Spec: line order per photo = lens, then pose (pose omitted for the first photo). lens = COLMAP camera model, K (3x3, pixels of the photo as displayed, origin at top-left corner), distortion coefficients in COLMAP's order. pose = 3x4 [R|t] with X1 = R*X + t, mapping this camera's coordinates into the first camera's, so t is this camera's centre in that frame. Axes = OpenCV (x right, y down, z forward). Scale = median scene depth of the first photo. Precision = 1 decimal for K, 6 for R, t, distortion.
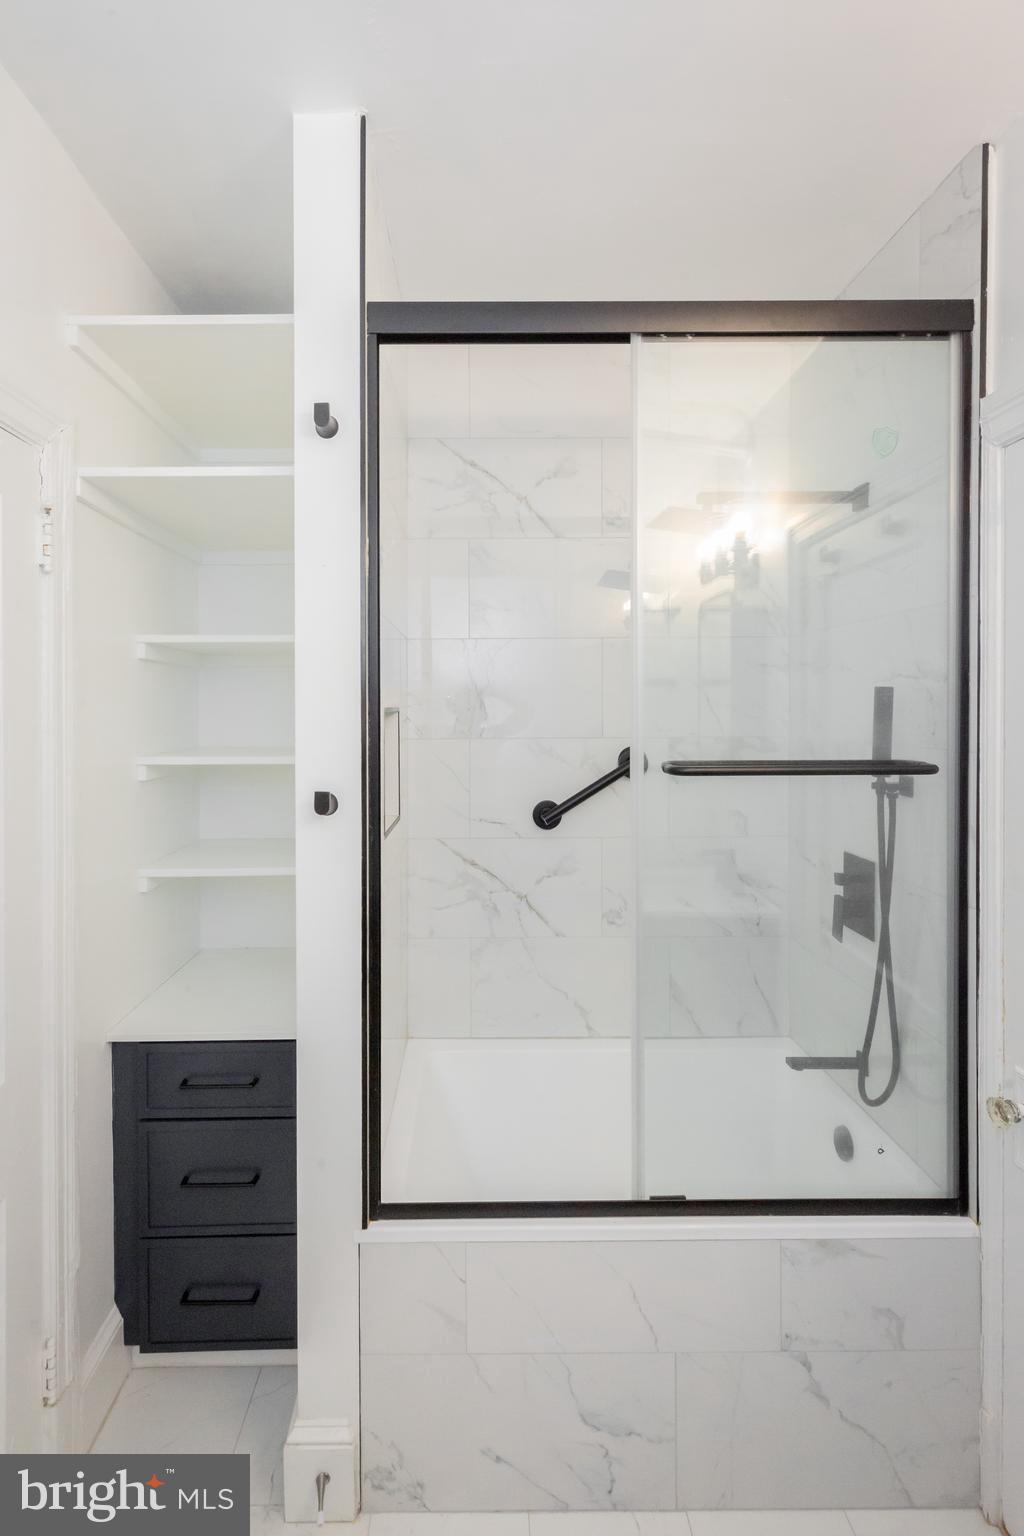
lens RADIAL K [[736.4, 0, 508.9], [0, 736.4, 707.1], [0, 0, 1]] dist [0.001260, 0.000698]
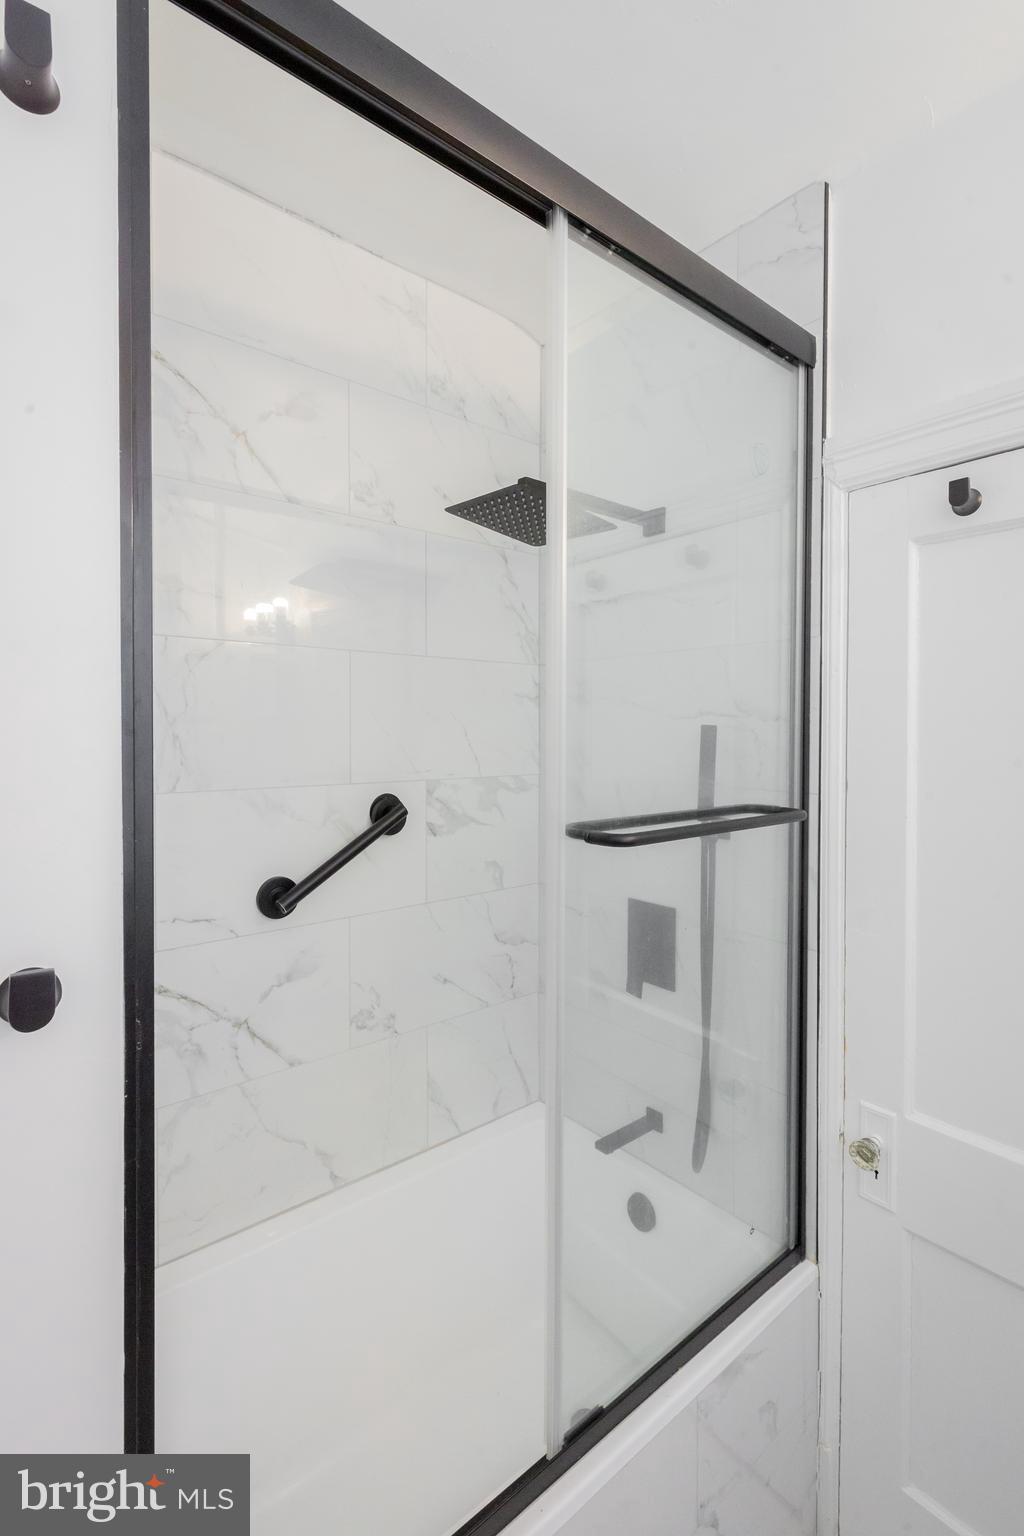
lens RADIAL K [[698.3, 0, 513.6], [0, 698.3, 736.3], [0, 0, 1]] dist [-0.000033, 0.000481]
pose [[0.785966, -0.000886, 0.618268, -0.239764], [-0.008701, 0.999884, 0.012494, -0.022434], [-0.618208, -0.015199, 0.785868, 0.452775]]
